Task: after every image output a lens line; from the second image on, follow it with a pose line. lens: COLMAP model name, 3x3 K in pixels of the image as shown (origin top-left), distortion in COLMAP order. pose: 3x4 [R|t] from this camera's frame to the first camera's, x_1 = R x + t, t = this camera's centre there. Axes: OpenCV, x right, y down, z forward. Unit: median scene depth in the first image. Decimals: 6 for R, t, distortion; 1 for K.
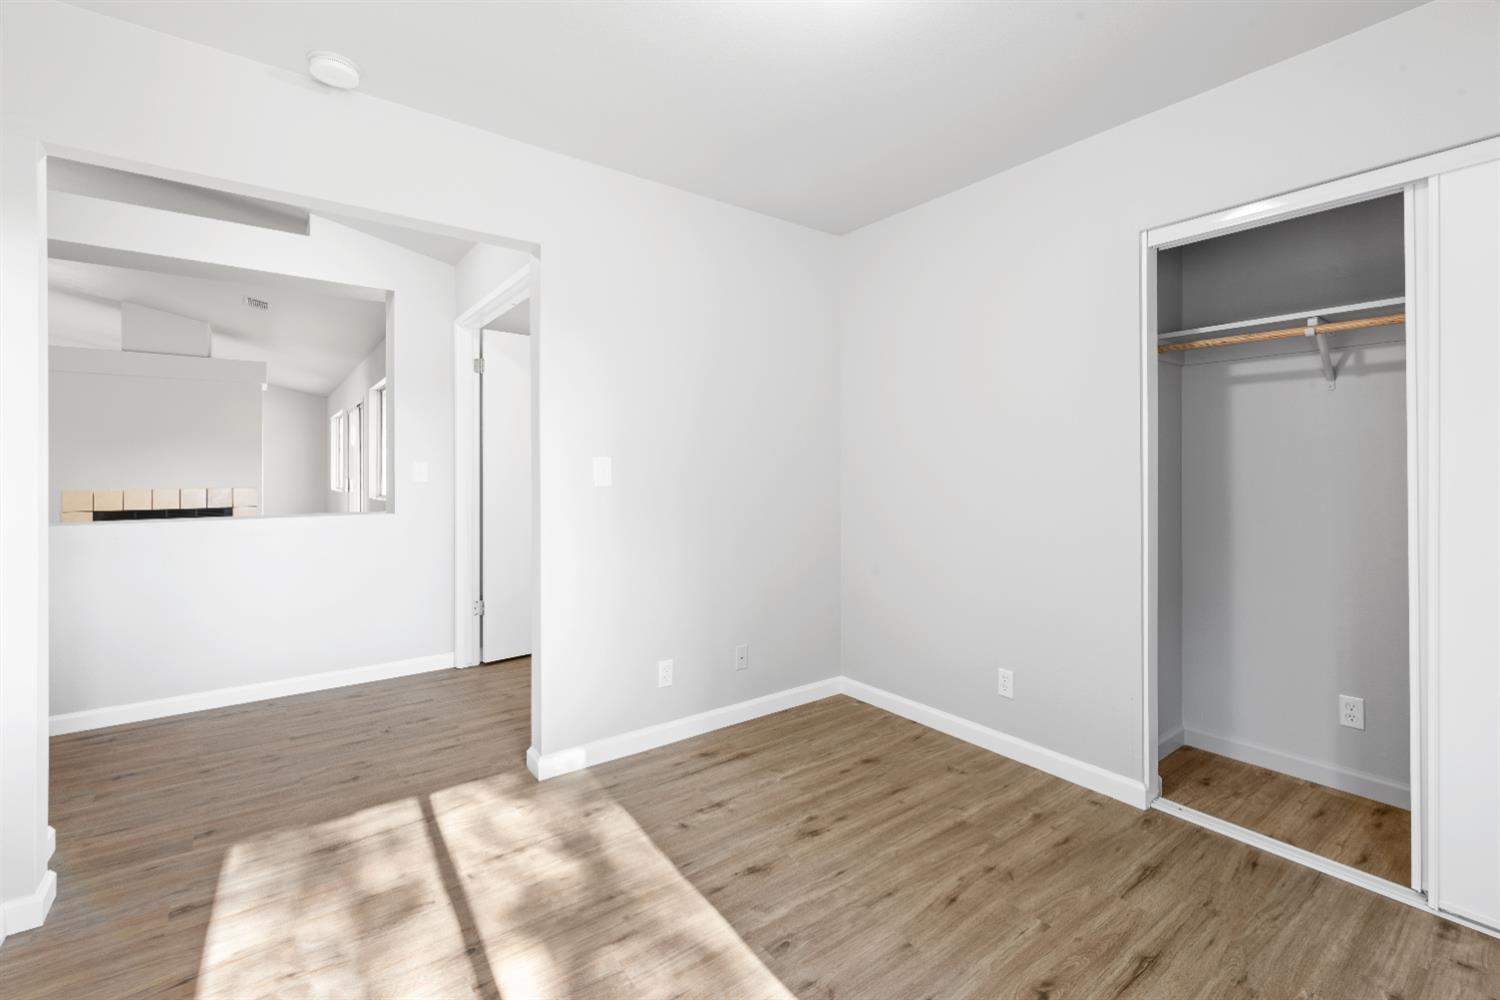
lens RADIAL K [[651.6, 0, 753.6], [0, 651.6, 468.8], [0, 0, 1]] dist [0.001814, 0.000426]
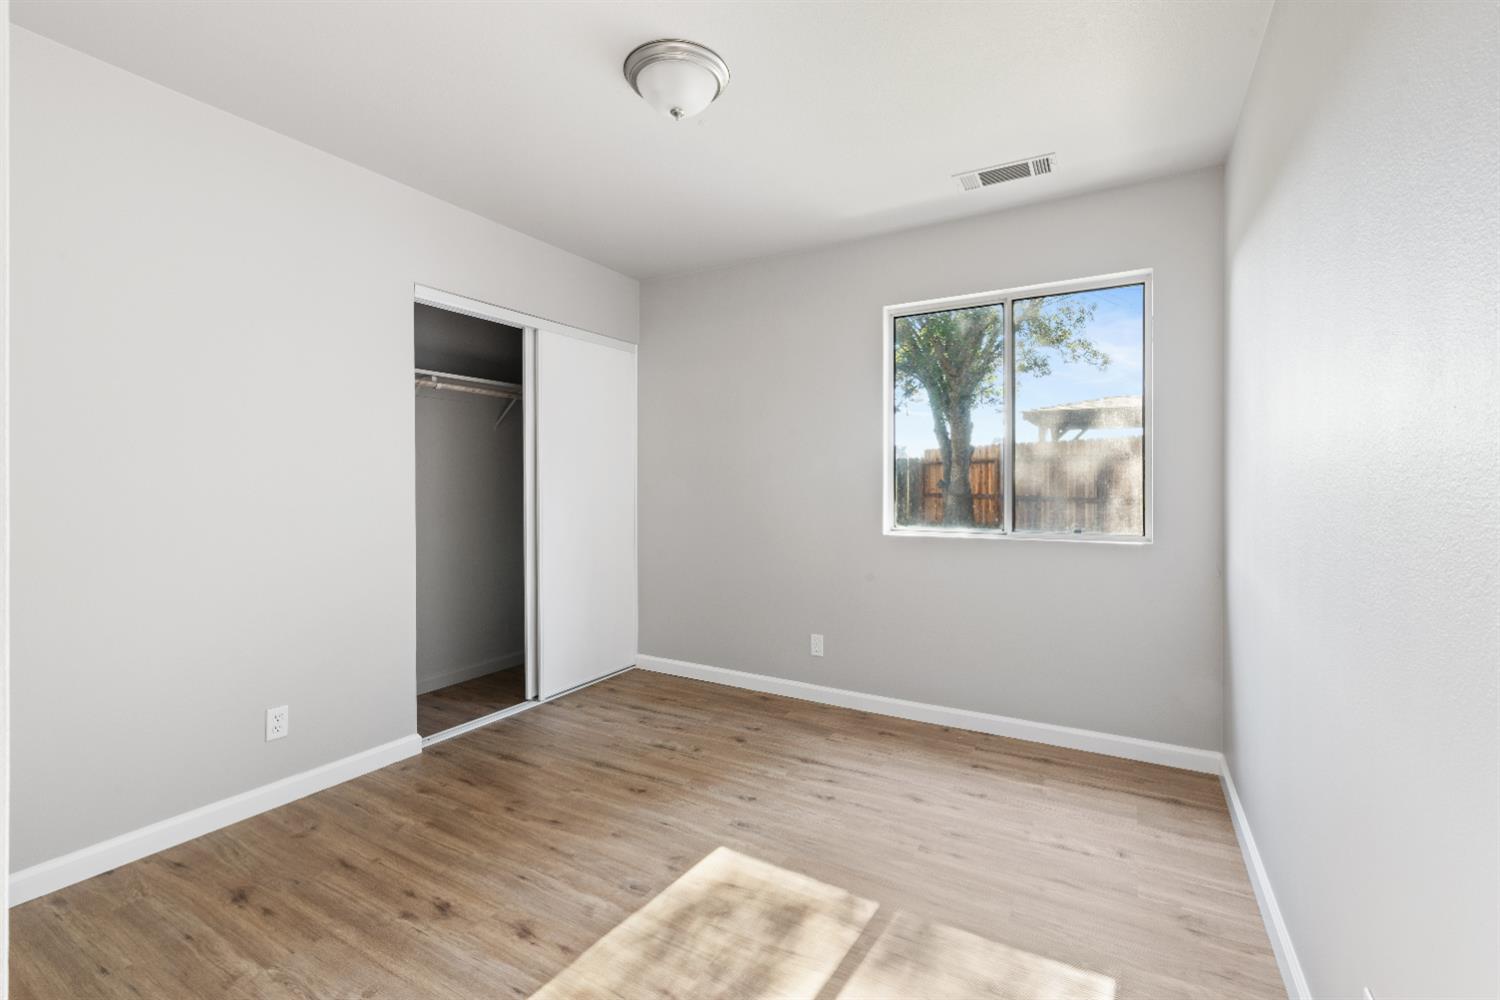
lens RADIAL K [[651.6, 0, 750.6], [0, 651.6, 495.1], [0, 0, 1]] dist [0.001814, 0.000426]
pose [[-0.385261, -0.014953, 0.922686, -0.799044], [-0.002061, 0.999880, 0.015343, 0.013558], [-0.922805, 0.004010, -0.385246, 0.922286]]
